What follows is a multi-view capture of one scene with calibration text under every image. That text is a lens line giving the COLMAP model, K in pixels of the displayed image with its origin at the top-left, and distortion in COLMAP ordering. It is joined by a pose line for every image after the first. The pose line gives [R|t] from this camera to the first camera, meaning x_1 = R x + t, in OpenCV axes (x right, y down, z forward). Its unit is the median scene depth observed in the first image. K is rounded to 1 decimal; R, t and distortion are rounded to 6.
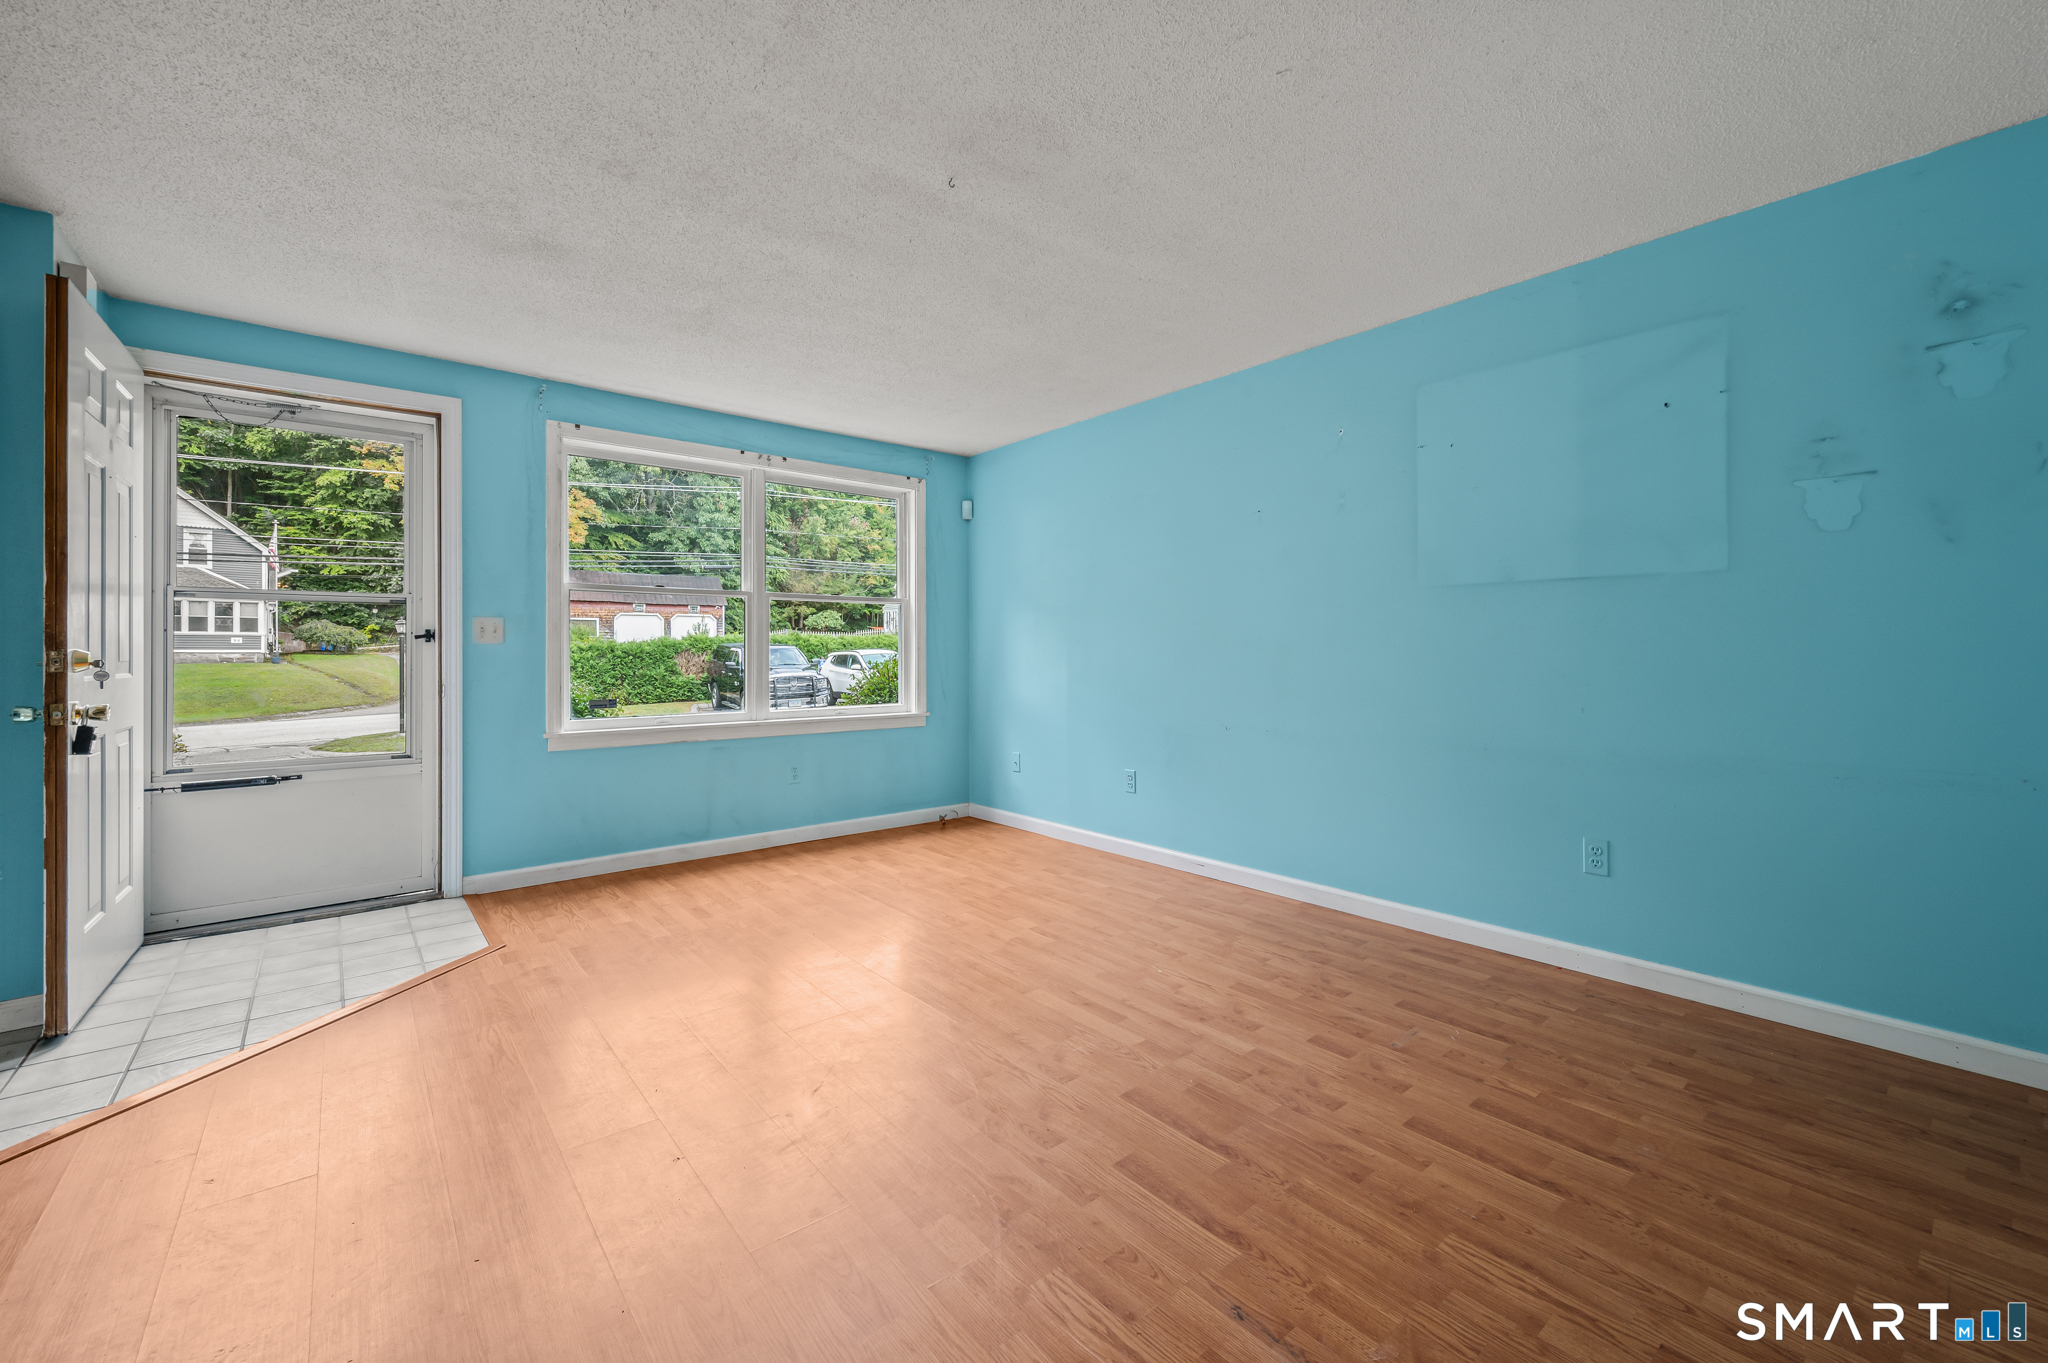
lens RADIAL K [[820.6, 0, 1049.8], [0, 820.6, 647.7], [0, 0, 1]] dist [0.000907, -0.000273]
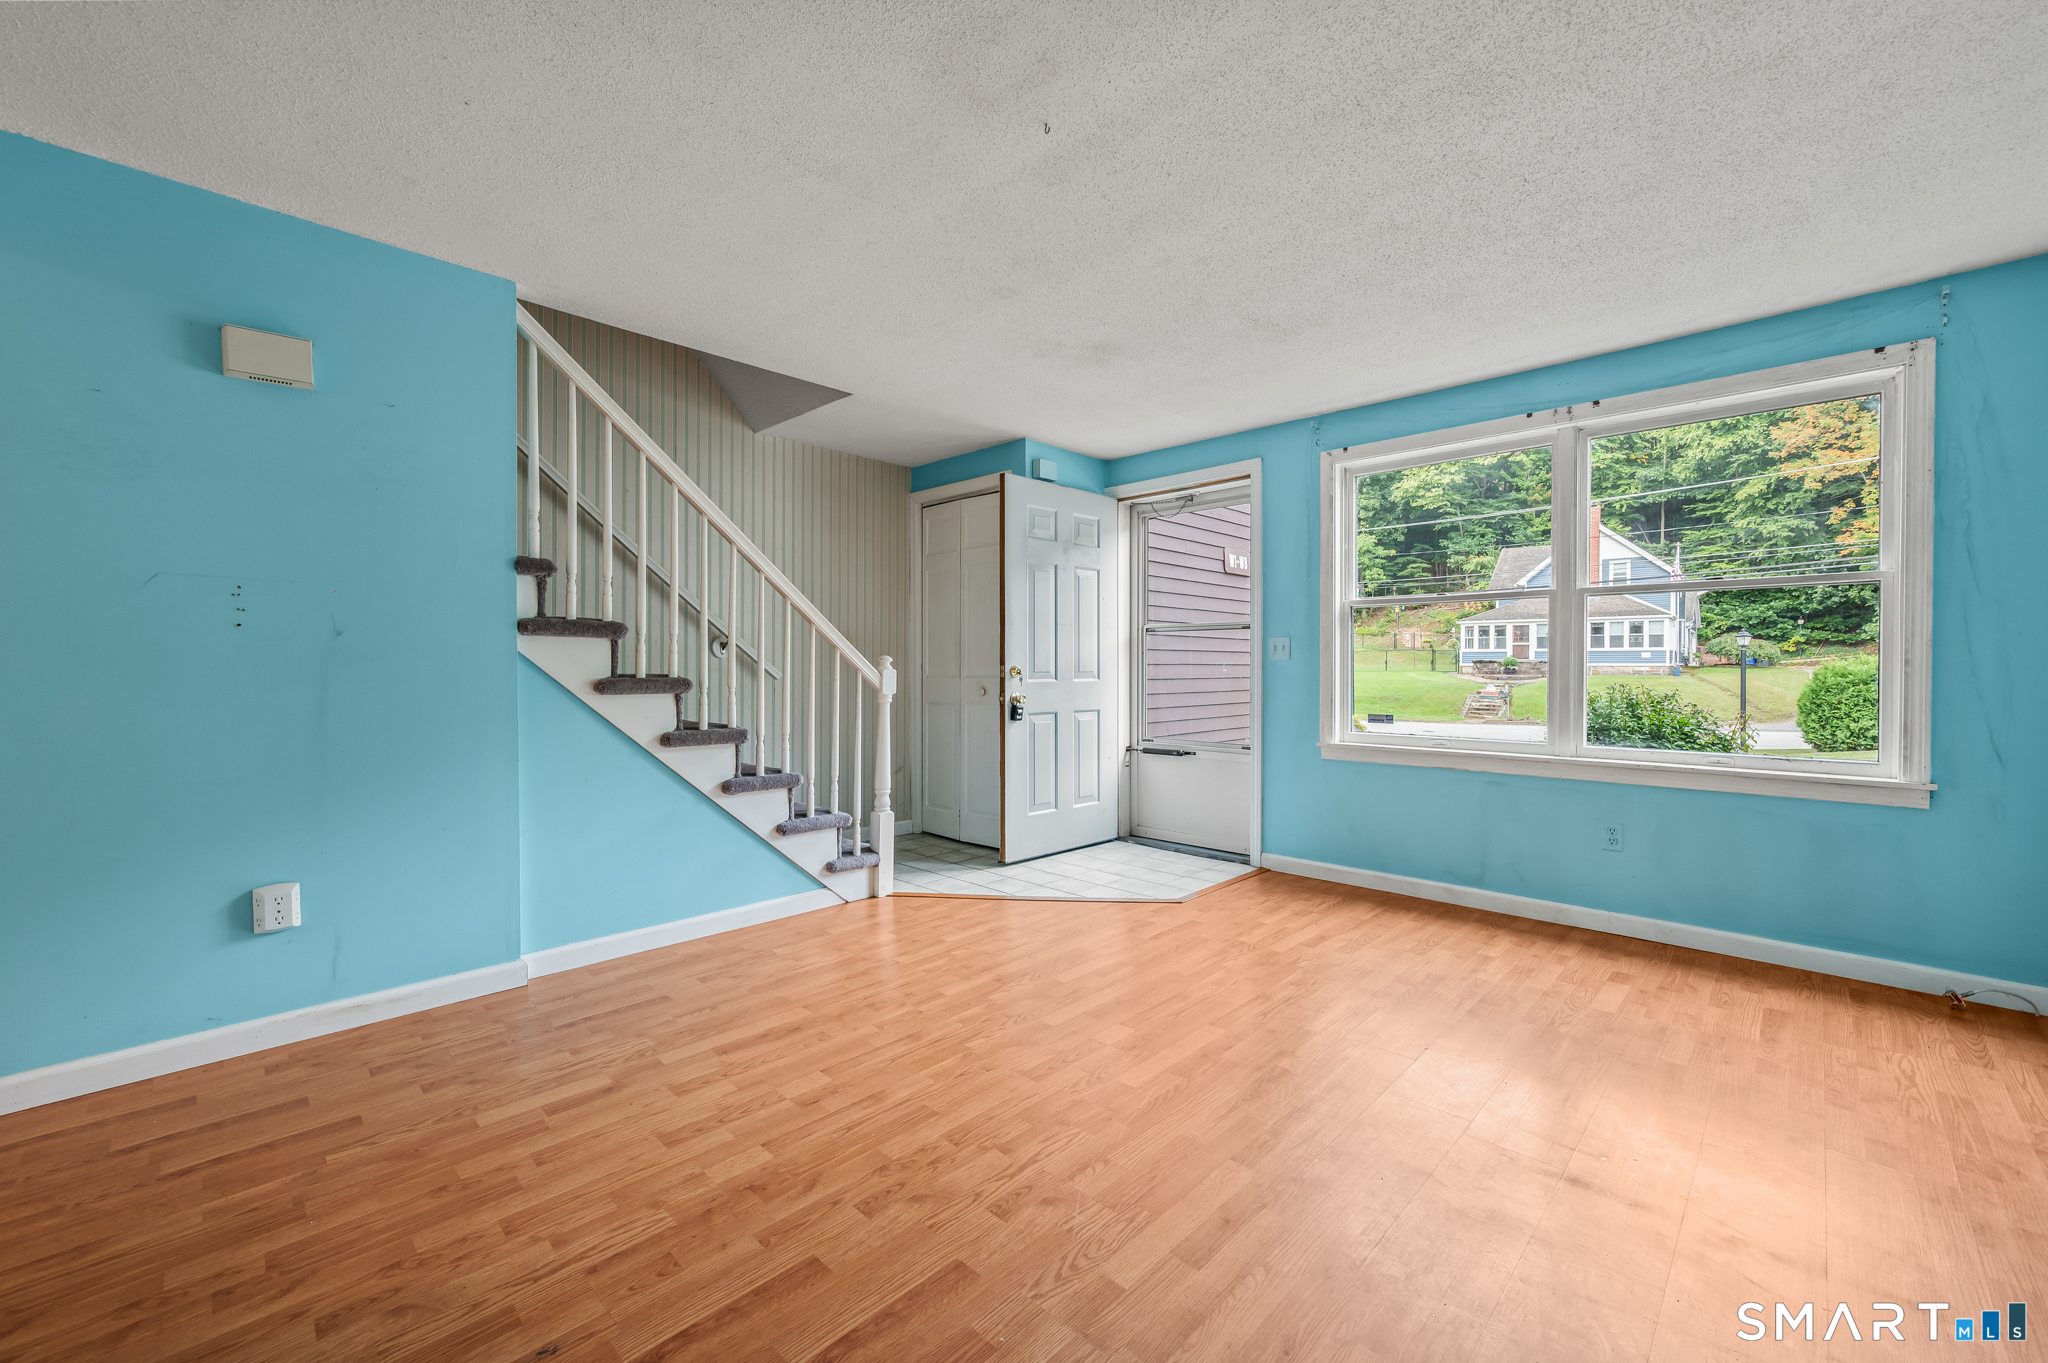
lens RADIAL K [[820.6, 0, 1030.0], [0, 820.6, 674.7], [0, 0, 1]] dist [0.000907, -0.000273]
pose [[0.094917, 0.012528, -0.995406, 0.435883], [0.004224, 0.999907, 0.012988, -0.000328], [0.995476, -0.005438, 0.094856, 0.520302]]
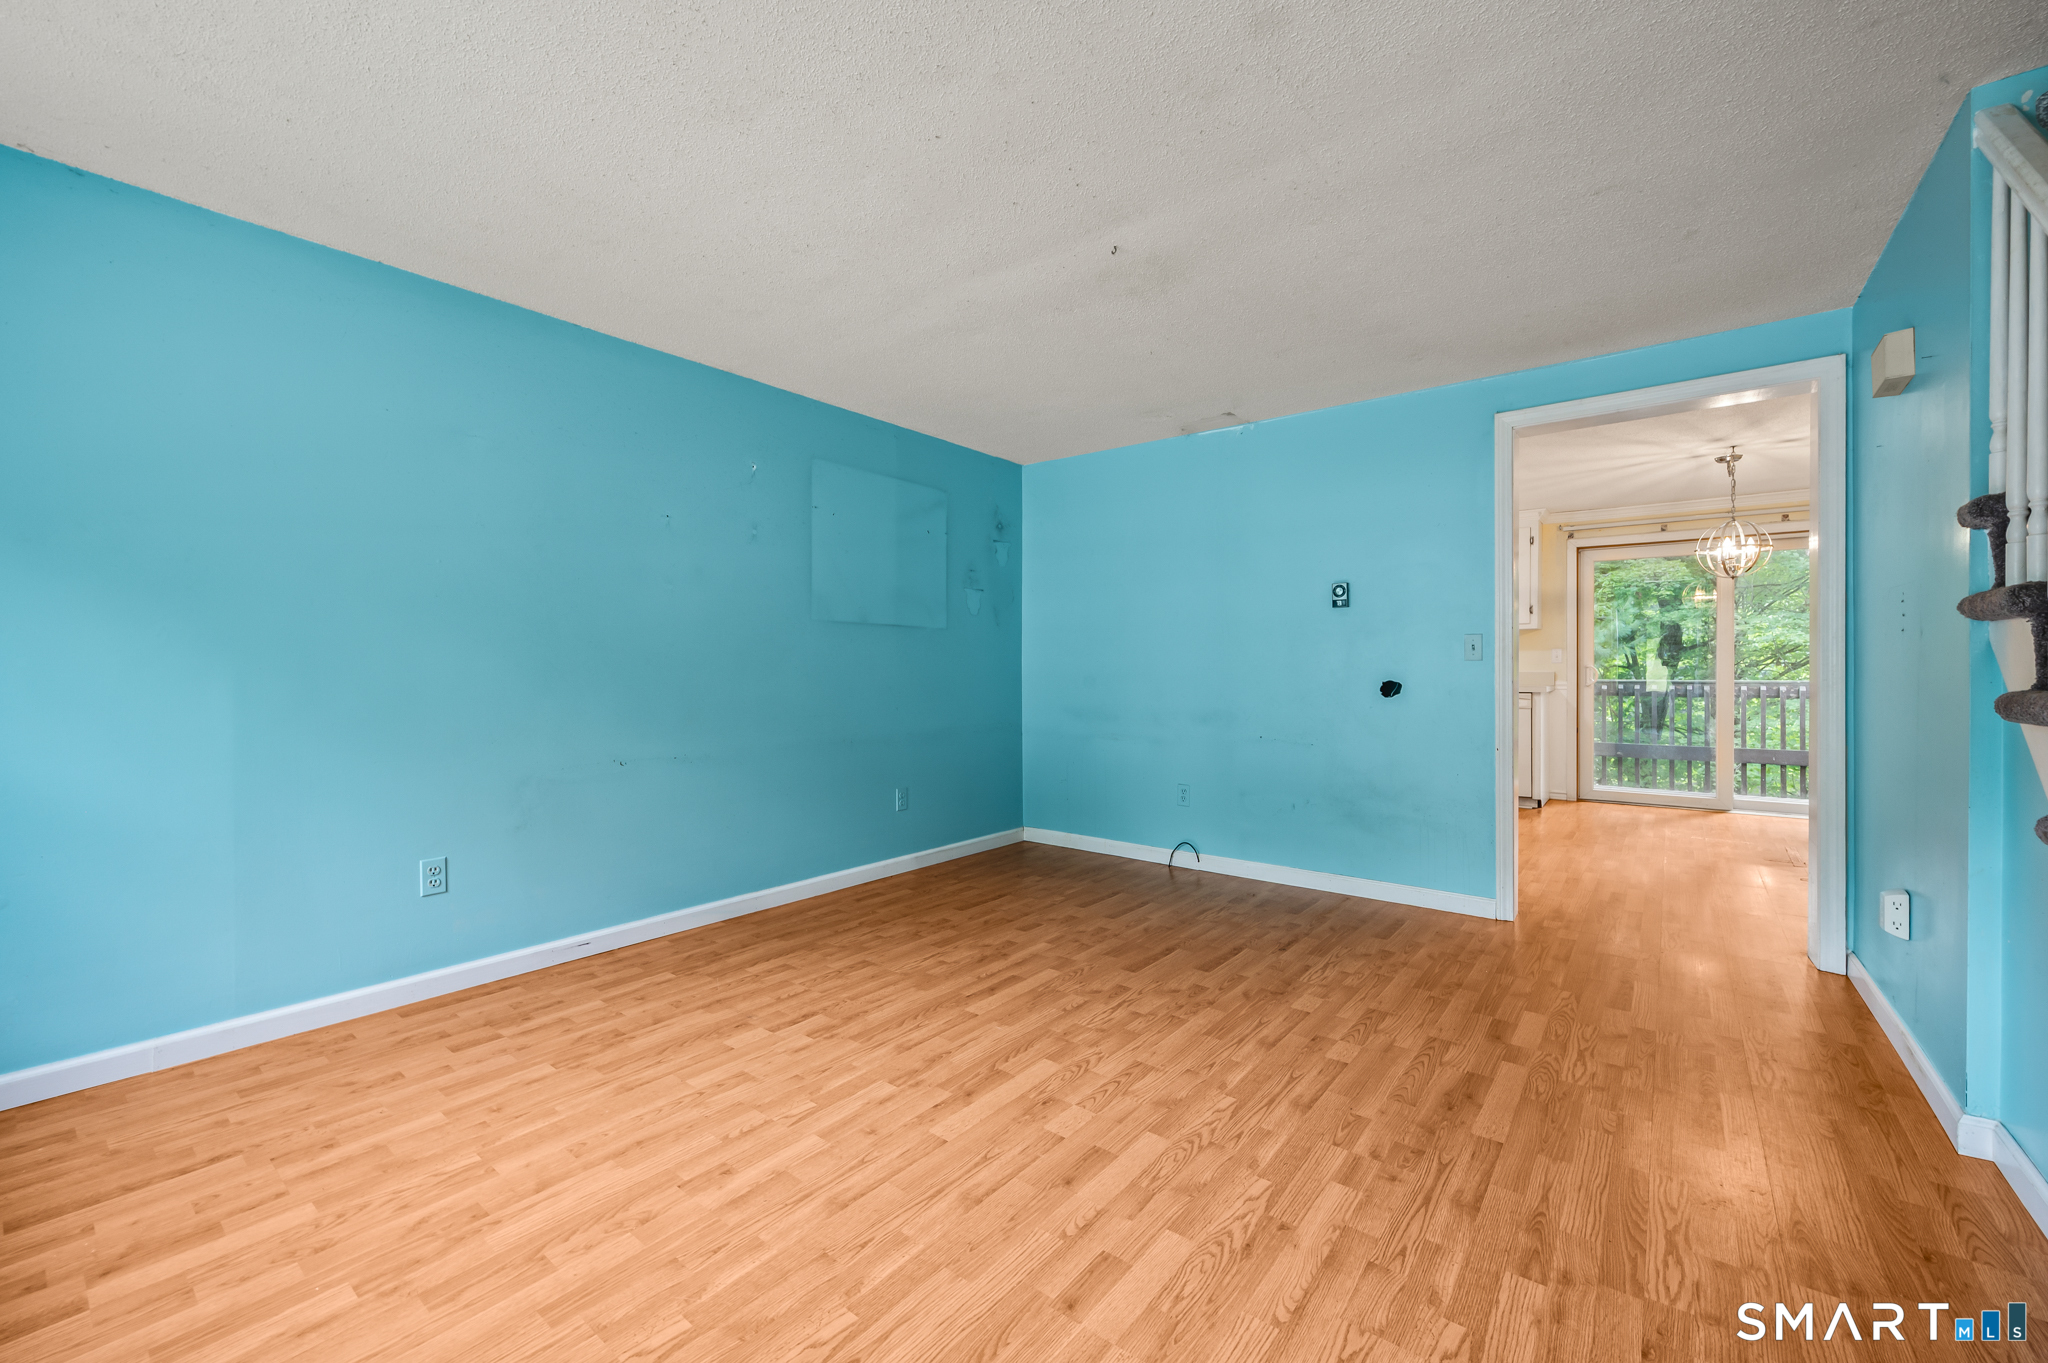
lens RADIAL K [[820.6, 0, 1013.4], [0, 820.6, 676.6], [0, 0, 1]] dist [0.000907, -0.000273]
pose [[-0.179625, -0.005486, 0.983720, -0.693519], [-0.005236, 0.999976, 0.004621, 0.003337], [-0.983721, -0.004321, -0.179649, 0.774210]]
